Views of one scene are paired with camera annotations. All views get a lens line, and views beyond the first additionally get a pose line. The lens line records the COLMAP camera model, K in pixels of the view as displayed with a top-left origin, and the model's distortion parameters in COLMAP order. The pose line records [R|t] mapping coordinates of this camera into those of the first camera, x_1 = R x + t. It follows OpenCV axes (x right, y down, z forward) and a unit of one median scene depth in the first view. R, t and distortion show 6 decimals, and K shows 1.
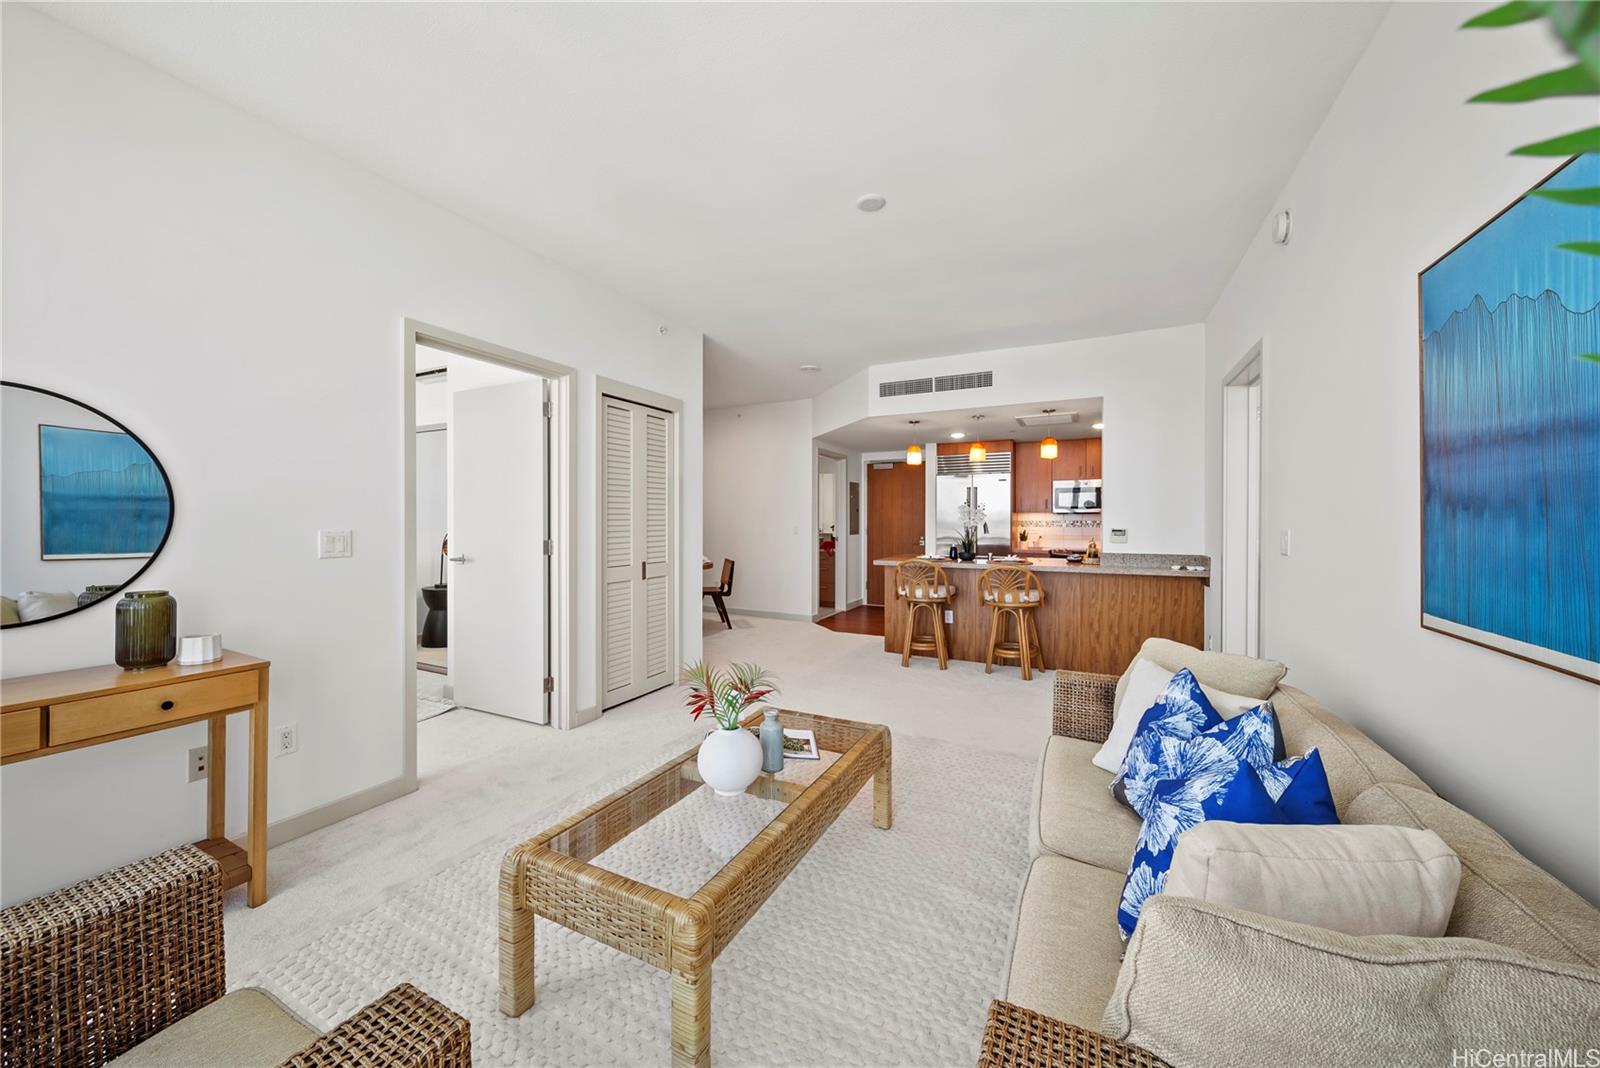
lens RADIAL K [[571.7, 0, 797.6], [0, 571.7, 533.5], [0, 0, 1]] dist [-0.000943, -0.000406]
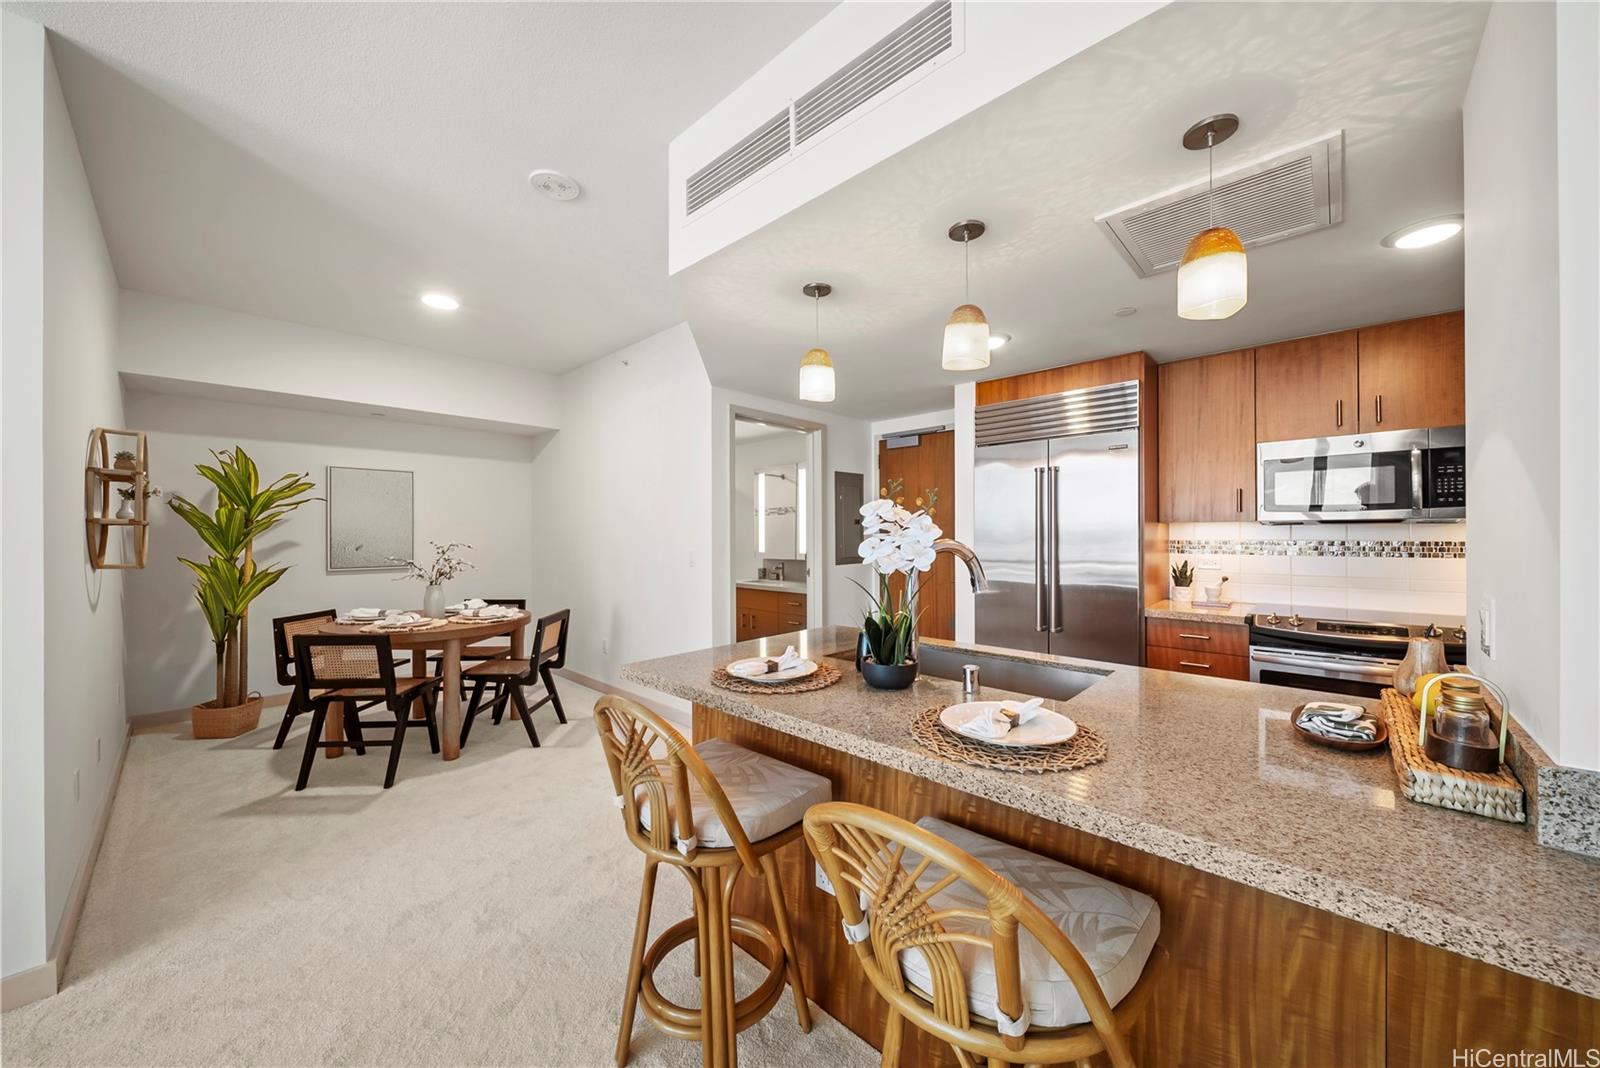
lens RADIAL K [[571.7, 0, 797.6], [0, 571.7, 533.5], [0, 0, 1]] dist [-0.000943, -0.000406]
pose [[0.961361, -0.007093, -0.275198, 0.238300], [0.001915, 0.999816, -0.019079, -0.020336], [0.275283, 0.017815, 0.961198, 0.508267]]
